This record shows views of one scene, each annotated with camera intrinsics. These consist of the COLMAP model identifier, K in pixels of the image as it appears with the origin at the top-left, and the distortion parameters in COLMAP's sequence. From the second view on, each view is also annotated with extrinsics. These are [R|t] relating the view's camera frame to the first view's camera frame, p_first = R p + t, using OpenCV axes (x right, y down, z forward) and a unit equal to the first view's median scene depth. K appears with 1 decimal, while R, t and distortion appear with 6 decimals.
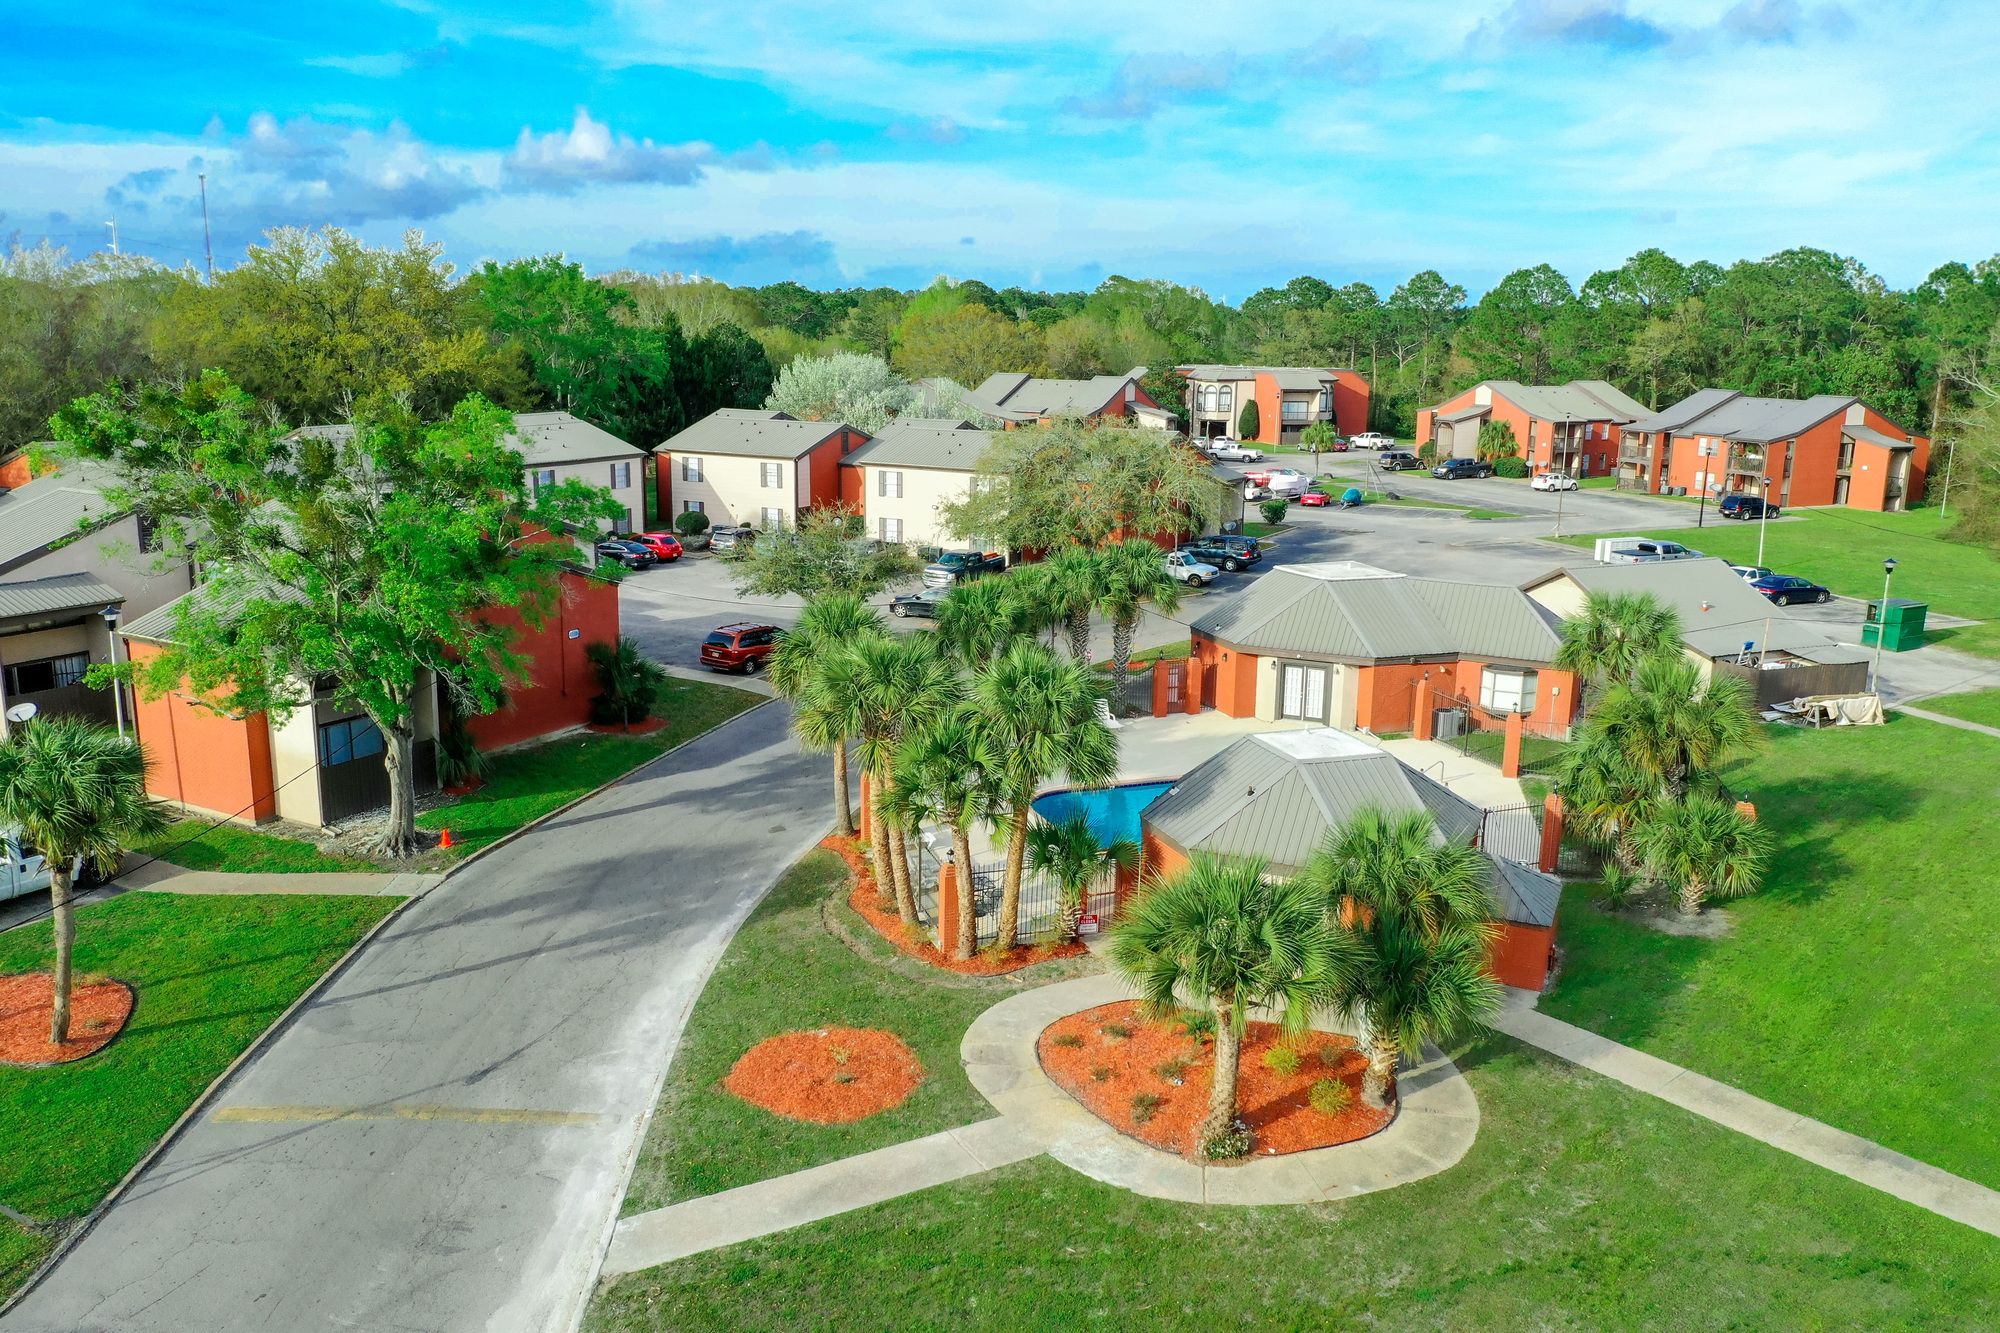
lens RADIAL K [[1565.4, 0, 996.4], [0, 1565.4, 671.7], [0, 0, 1]] dist [-0.008826, -0.000924]
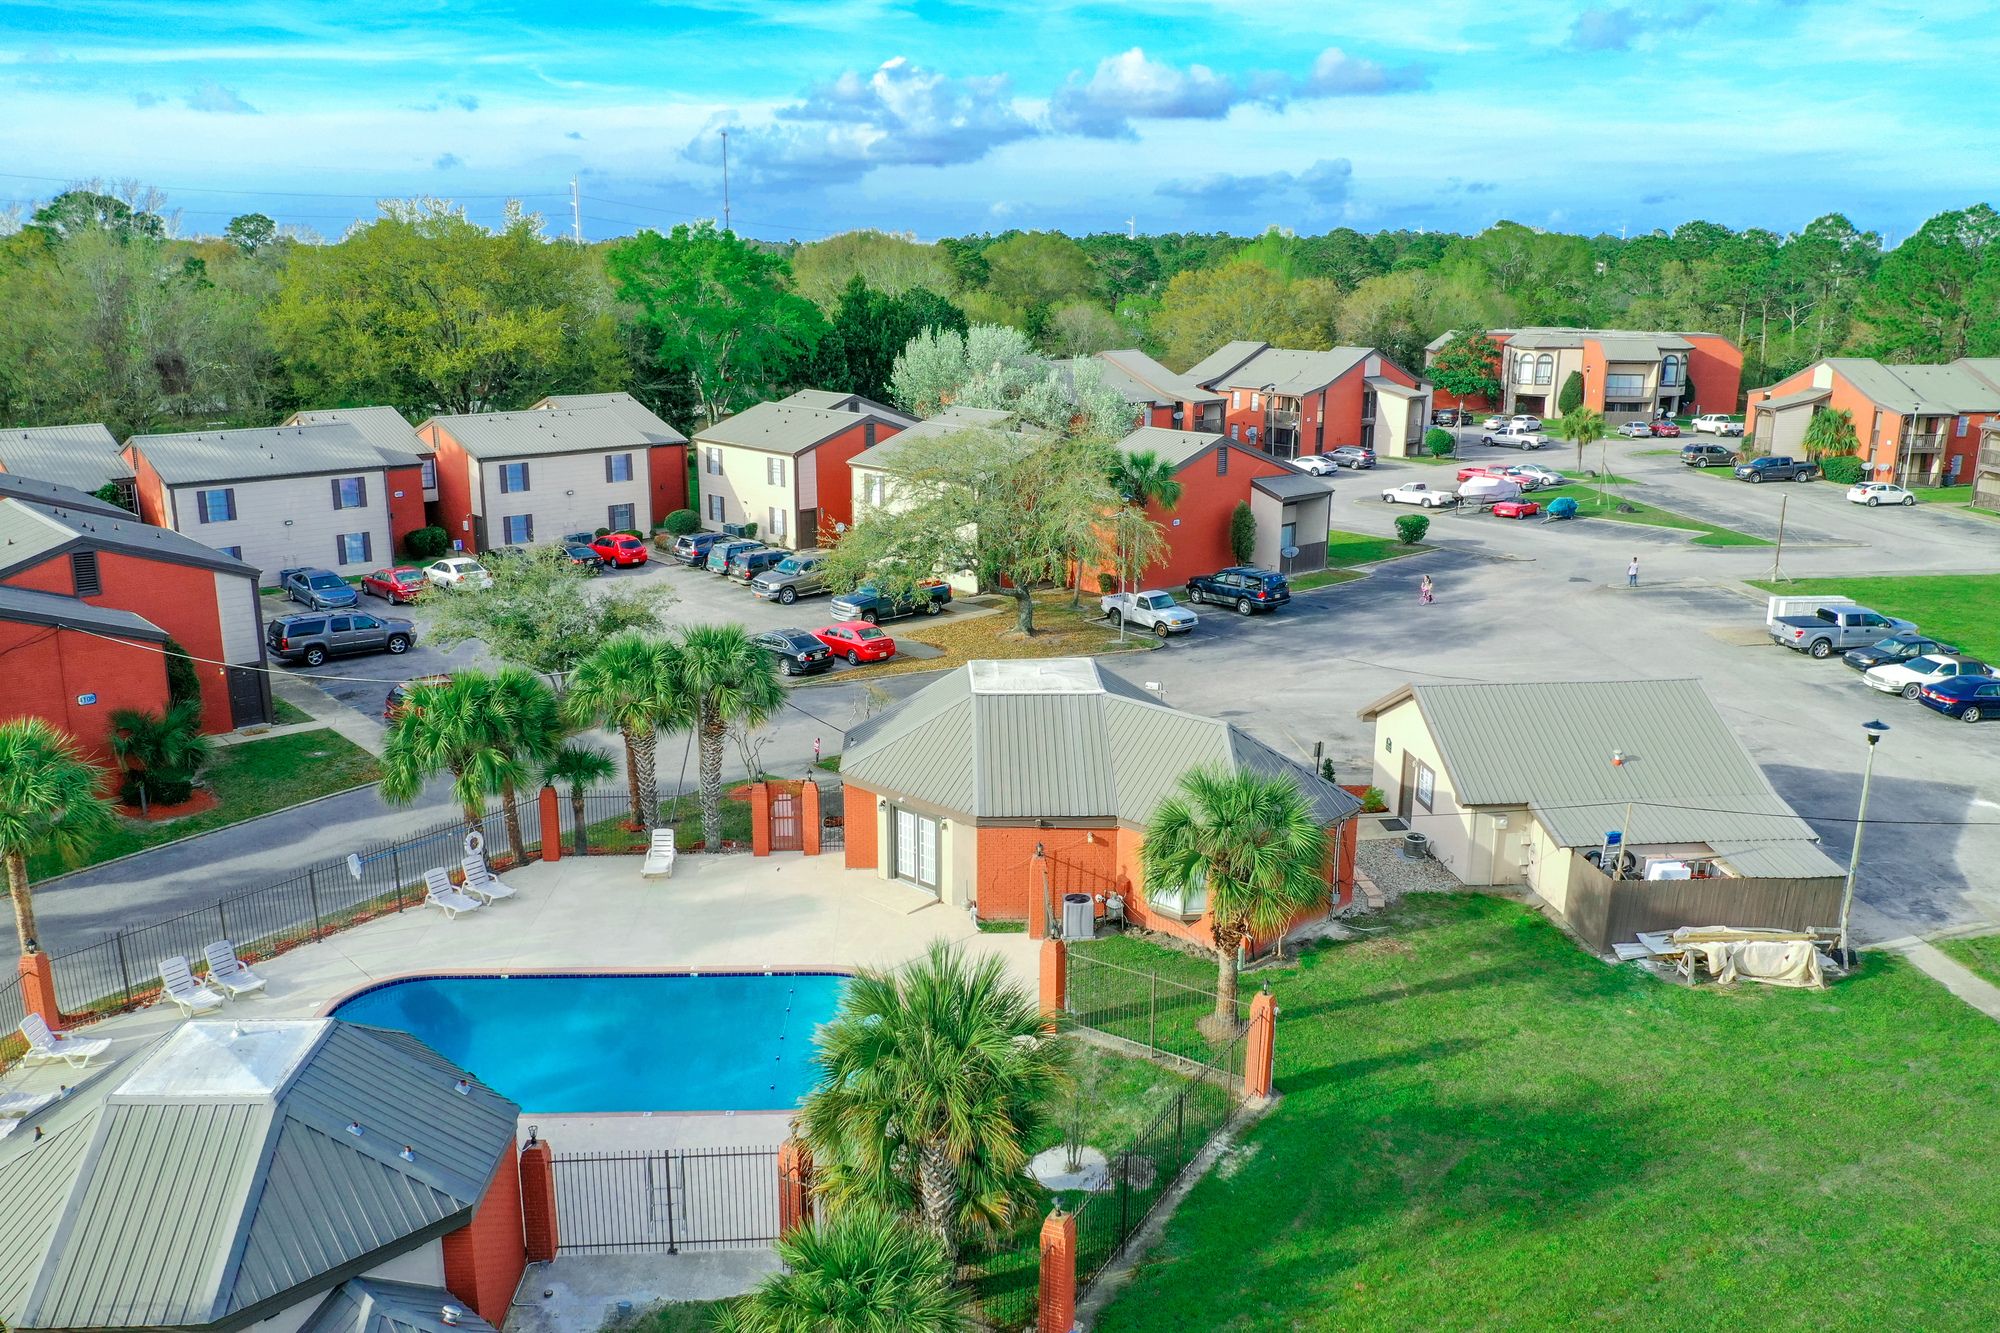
lens RADIAL K [[1565.4, 0, 997.1], [0, 1565.4, 666.7], [0, 0, 1]] dist [-0.008826, -0.000924]
pose [[0.951193, 0.069780, -0.300603, 0.427911], [-0.059978, 0.997327, 0.041724, -0.099581], [0.302711, -0.021658, 0.952836, 0.304051]]
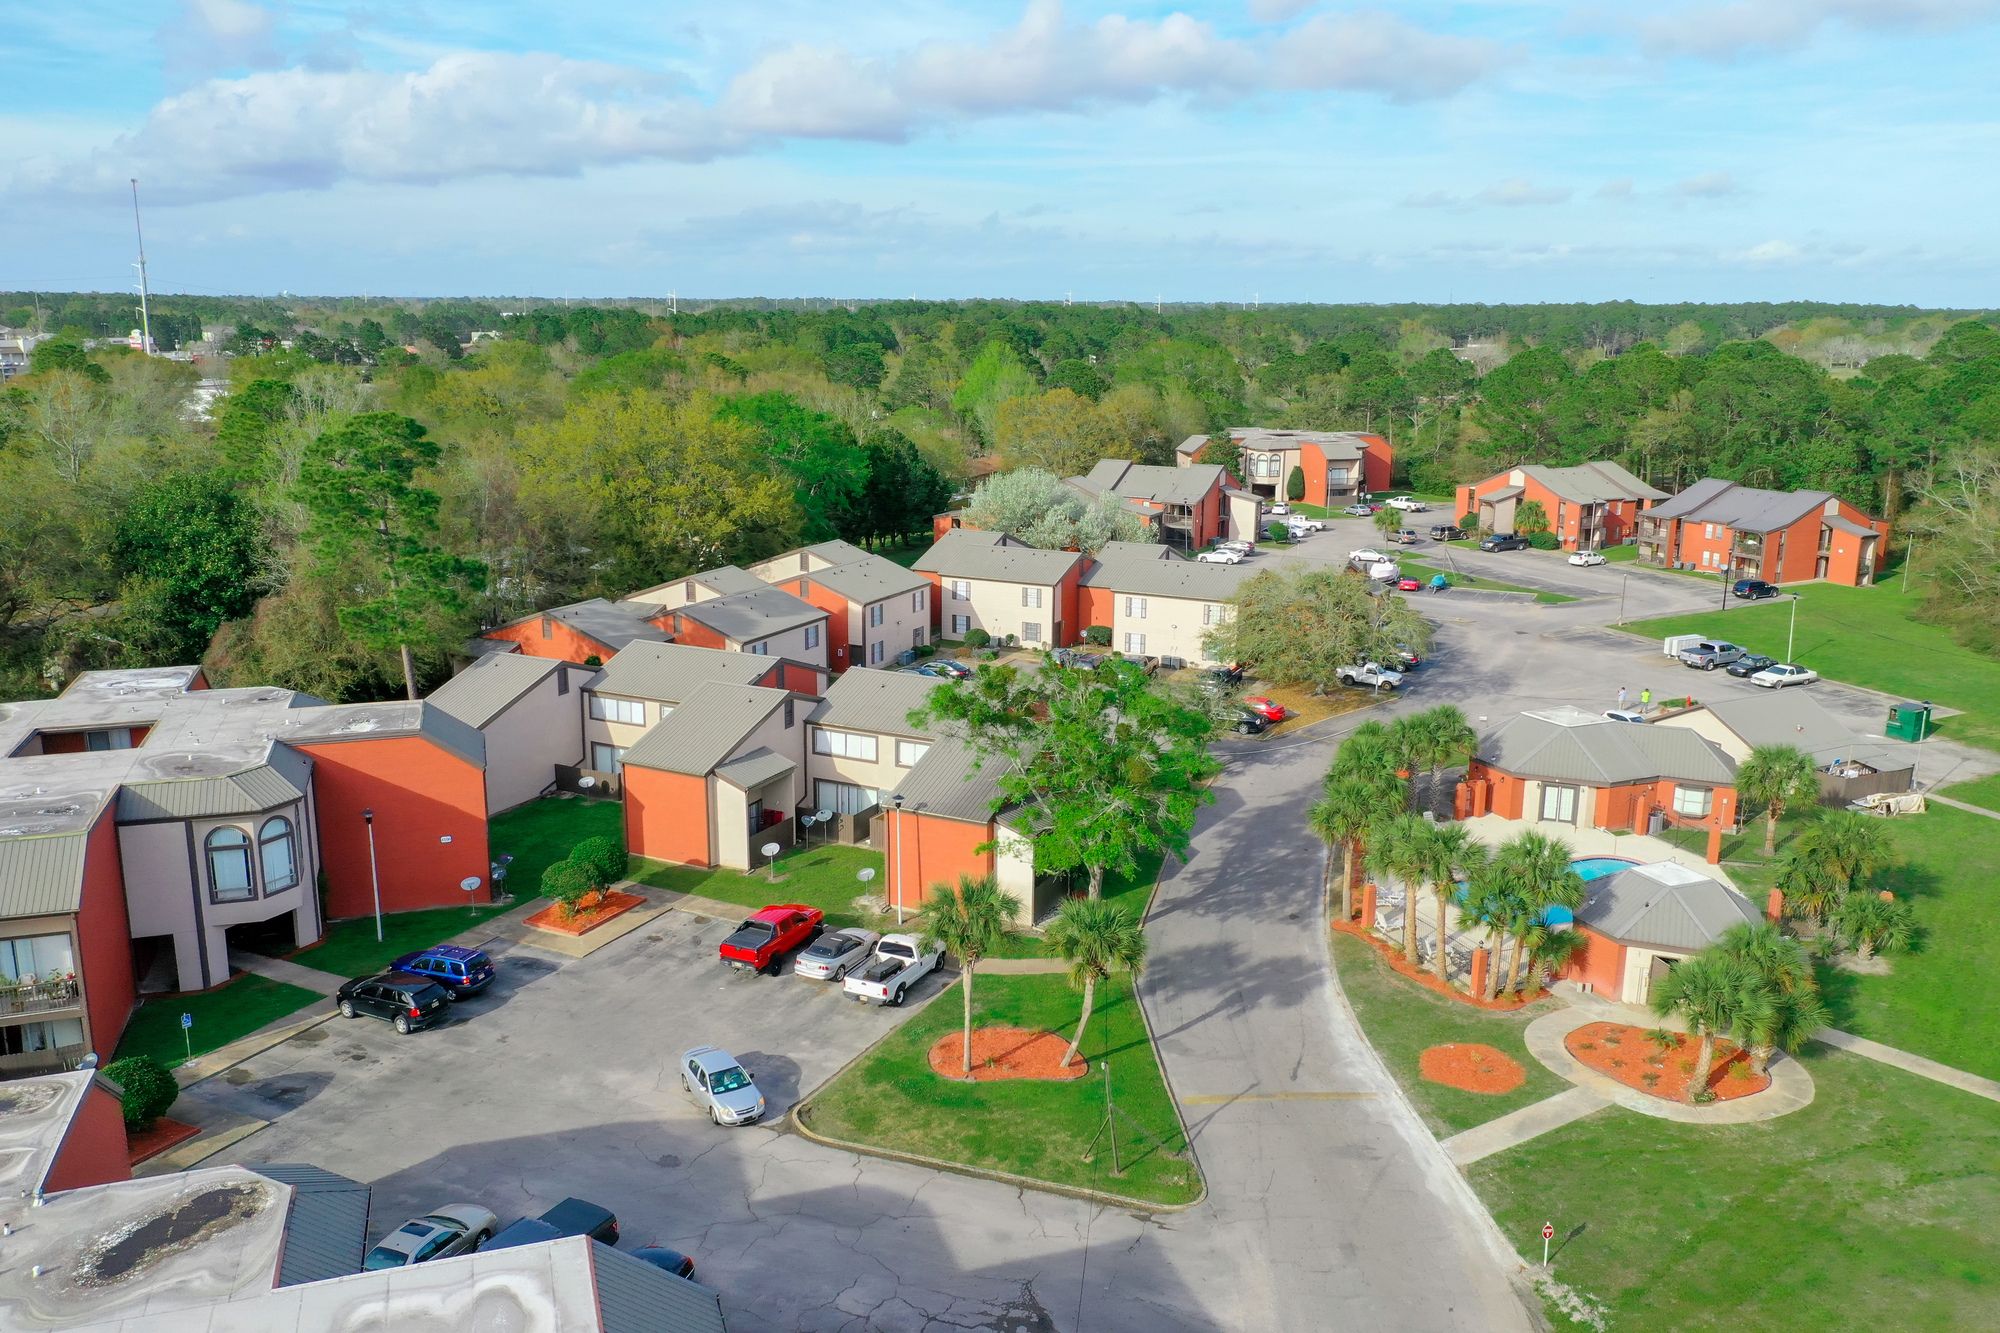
lens RADIAL K [[1565.4, 0, 994.7], [0, 1565.4, 670.5], [0, 0, 1]] dist [-0.008826, -0.000924]
pose [[0.998356, -0.020178, 0.053647, -0.409815], [0.019523, 0.999729, 0.012709, -0.139743], [-0.053889, -0.011641, 0.998479, -0.461058]]
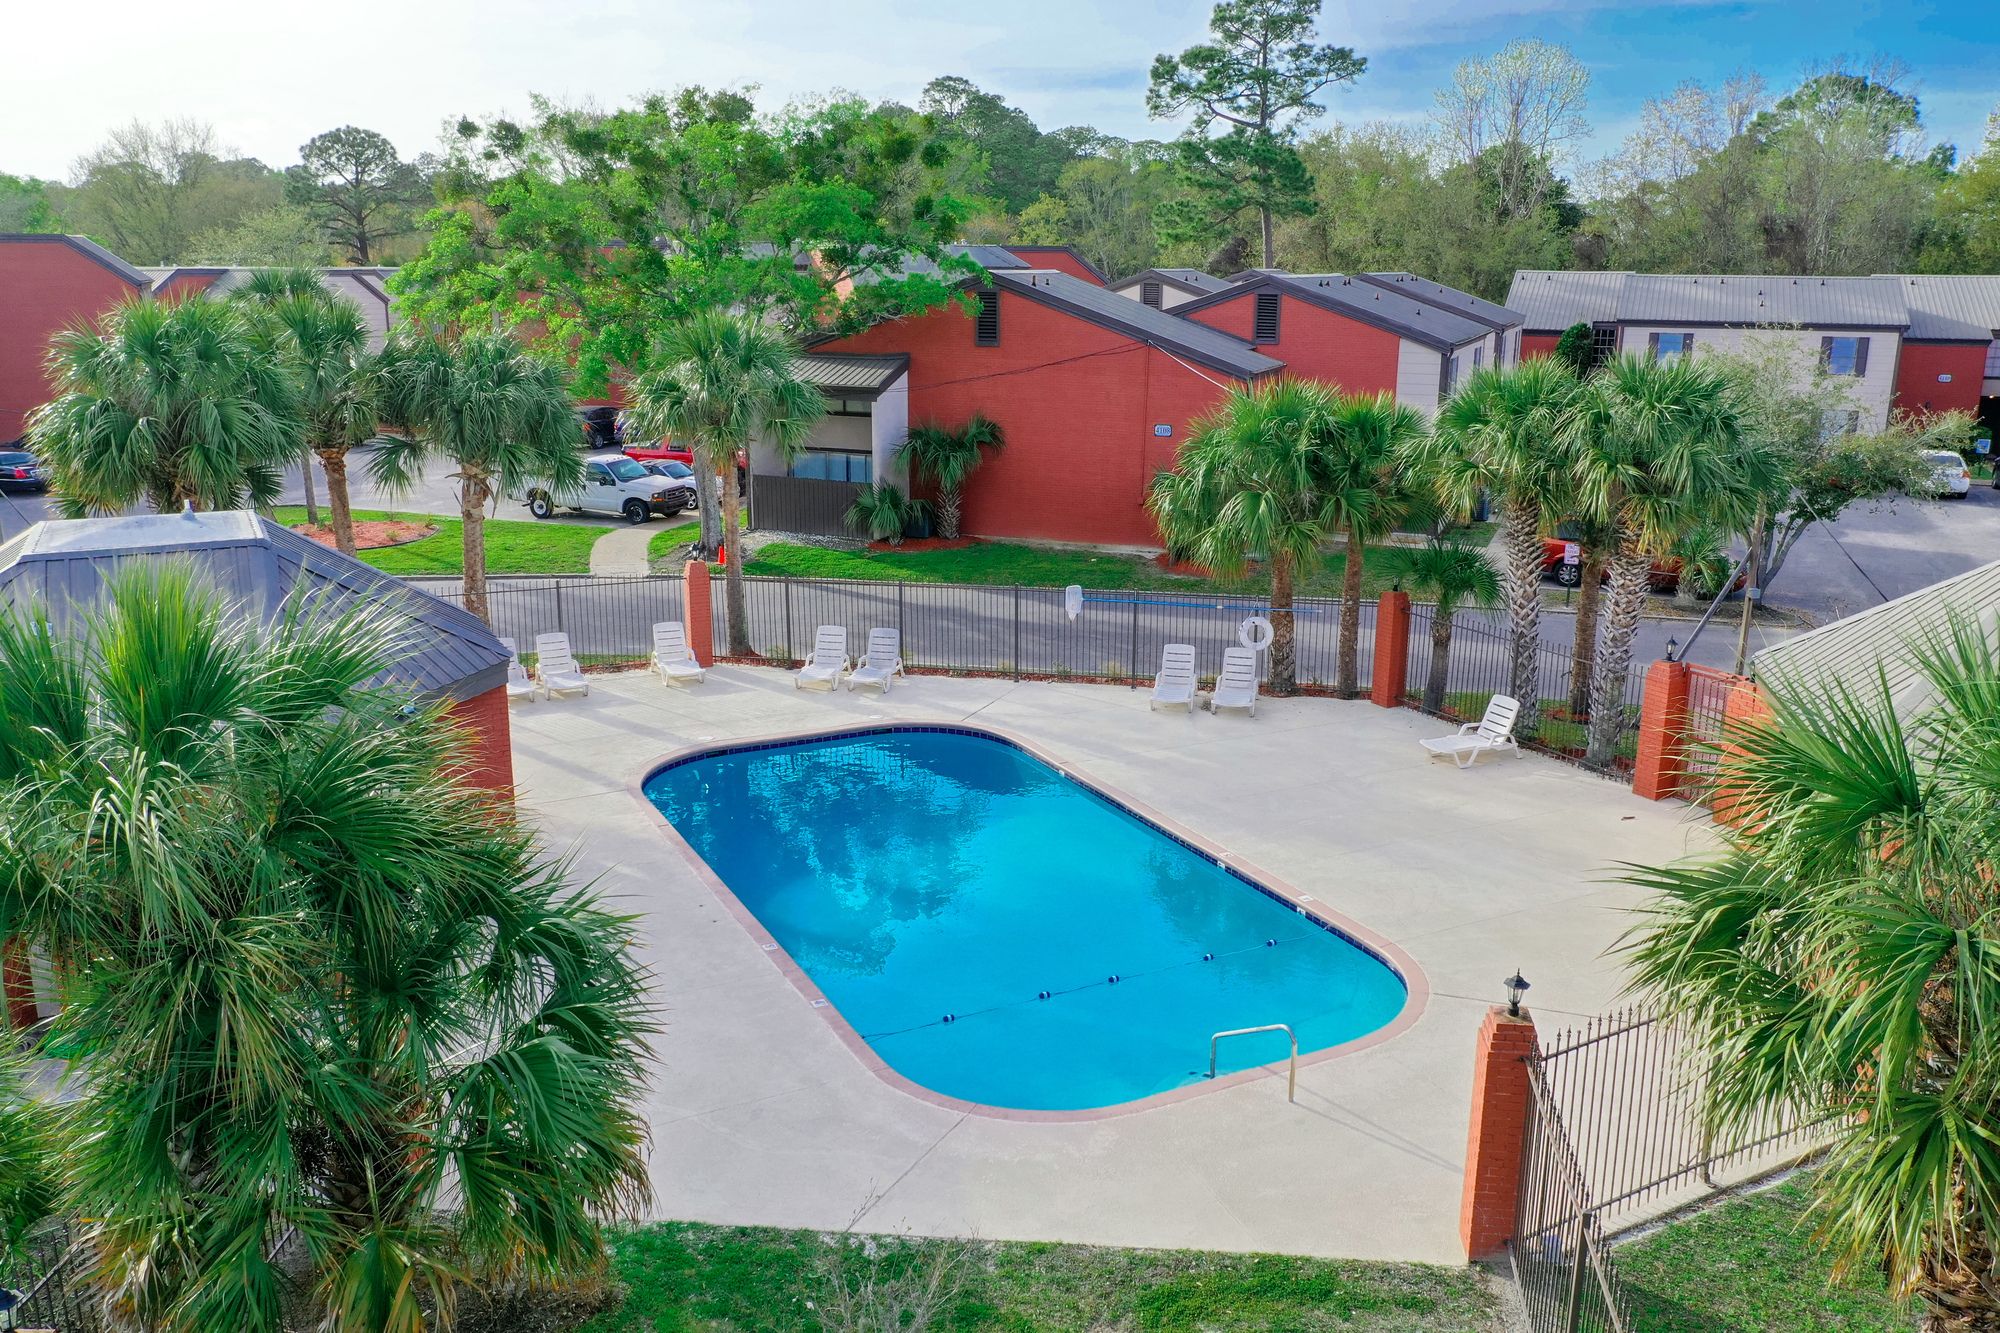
lens RADIAL K [[1565.4, 0, 991.7], [0, 1565.4, 664.7], [0, 0, 1]] dist [-0.008826, -0.000924]
pose [[0.120995, 0.234323, -0.964600, 0.464037], [-0.221476, 0.953616, 0.203874, -0.049226], [0.967630, 0.188968, 0.167280, 0.741574]]
